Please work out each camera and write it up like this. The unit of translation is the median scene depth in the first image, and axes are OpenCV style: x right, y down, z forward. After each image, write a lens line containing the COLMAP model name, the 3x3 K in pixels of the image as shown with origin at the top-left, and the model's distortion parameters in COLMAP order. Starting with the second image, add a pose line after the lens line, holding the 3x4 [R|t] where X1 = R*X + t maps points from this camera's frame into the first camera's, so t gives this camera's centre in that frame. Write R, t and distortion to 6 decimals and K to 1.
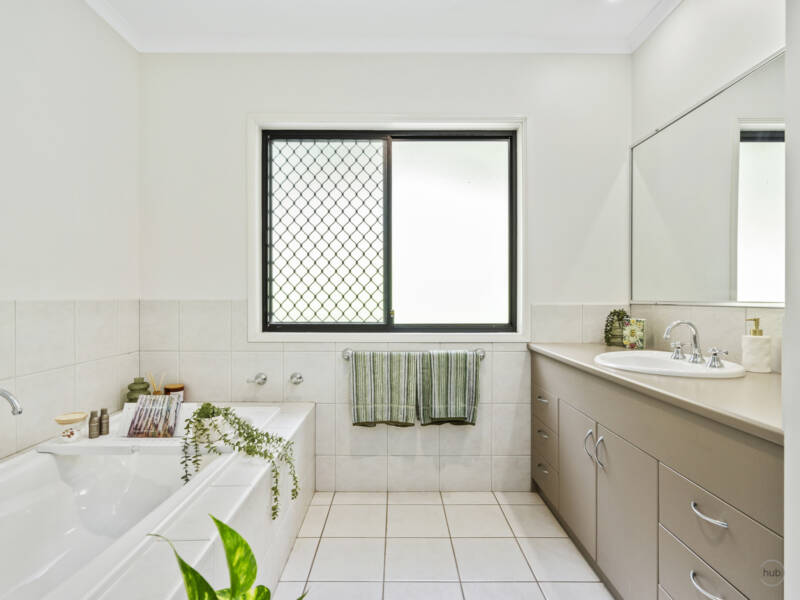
lens RADIAL K [[410.2, 0, 386.2], [0, 410.2, 302.4], [0, 0, 1]] dist [-0.003047, -0.000458]
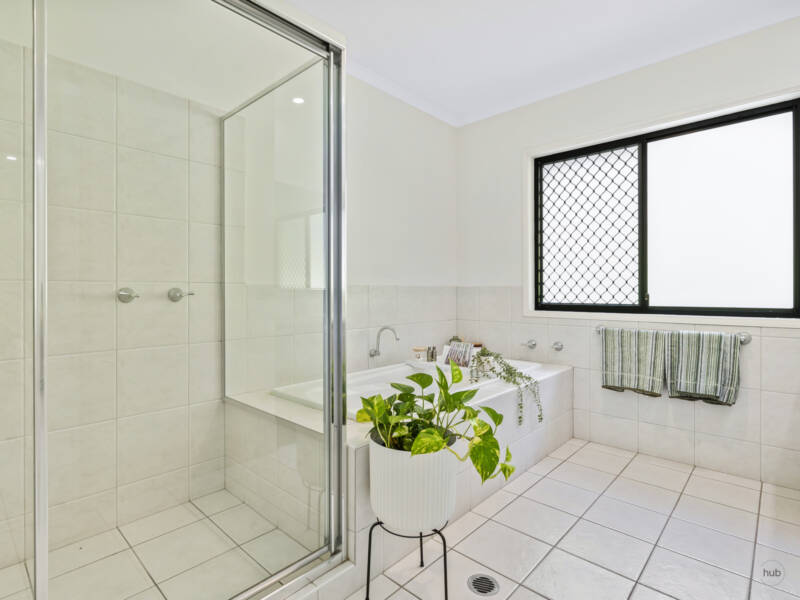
lens RADIAL K [[410.2, 0, 386.2], [0, 410.2, 302.4], [0, 0, 1]] dist [-0.003047, -0.000458]
pose [[0.720999, 0.017536, -0.692715, 0.296318], [-0.006081, 0.999801, 0.018981, 0.027616], [0.692910, -0.009474, 0.720962, -0.322413]]
